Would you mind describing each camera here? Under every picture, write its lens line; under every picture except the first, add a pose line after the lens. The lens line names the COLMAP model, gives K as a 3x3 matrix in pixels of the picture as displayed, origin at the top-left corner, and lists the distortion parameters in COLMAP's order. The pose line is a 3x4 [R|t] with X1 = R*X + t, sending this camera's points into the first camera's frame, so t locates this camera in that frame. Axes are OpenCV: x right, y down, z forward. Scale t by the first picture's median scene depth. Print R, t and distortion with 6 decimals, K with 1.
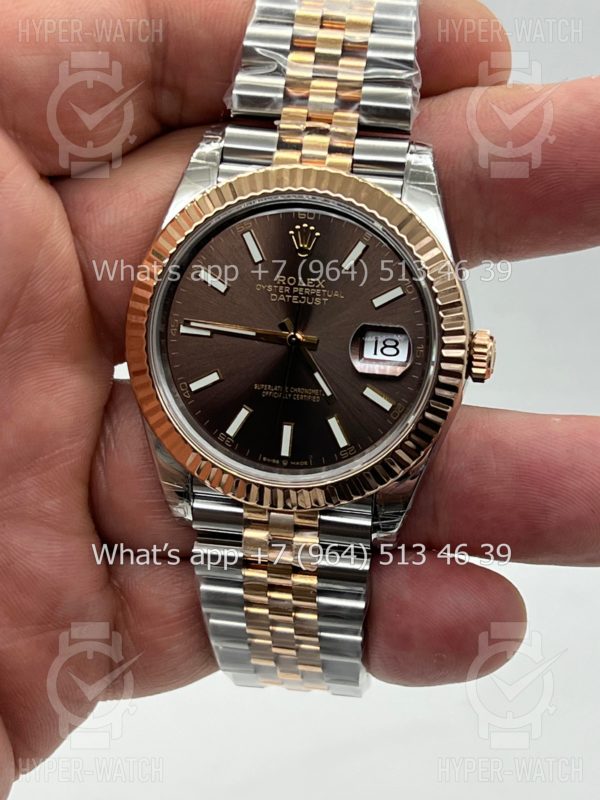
lens RADIAL K [[1839.6, 0, 295.8], [0, 1839.6, 400.6], [0, 0, 1]] dist [0.091866, 0.000000]
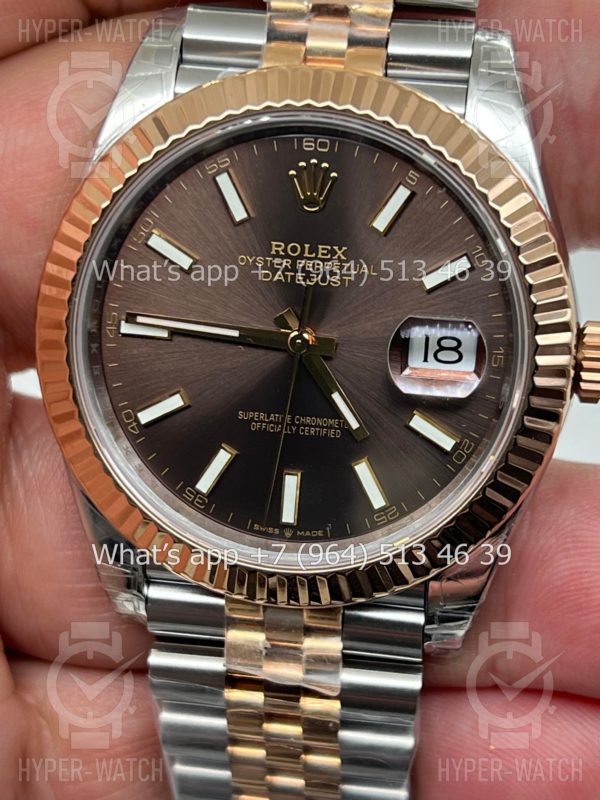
lens RADIAL K [[1839.6, 0, 288.4], [0, 1839.6, 411.2], [0, 0, 1]] dist [0.091866, 0.000000]
pose [[0.999747, -0.018223, 0.013187, -0.013588], [0.017652, 0.998954, 0.042187, -0.035861], [-0.013942, -0.041943, 0.999023, 0.360247]]
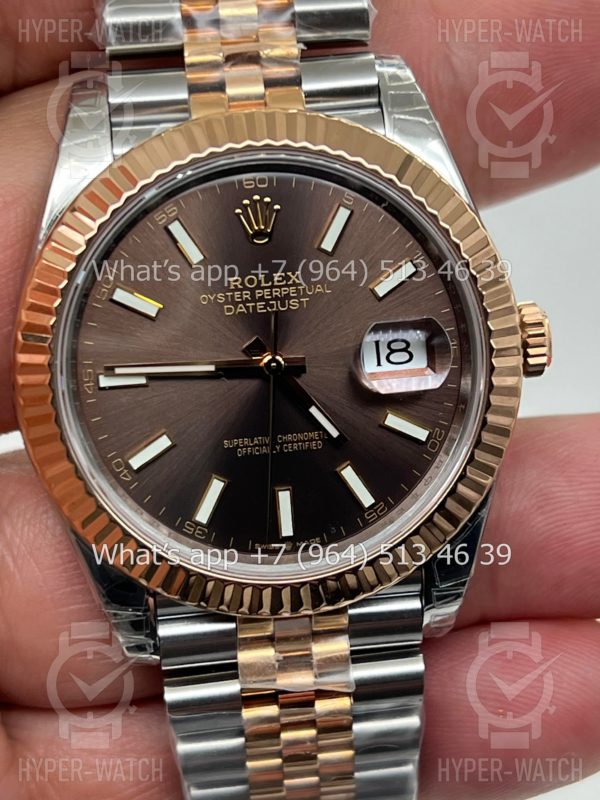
lens RADIAL K [[1839.6, 0, 300.7], [0, 1839.6, 380.7], [0, 0, 1]] dist [0.091866, 0.000000]
pose [[0.958165, -0.187111, 0.216586, -0.138082], [0.189499, 0.981831, 0.009883, -0.032156], [-0.214500, 0.031573, 0.976214, 0.332882]]
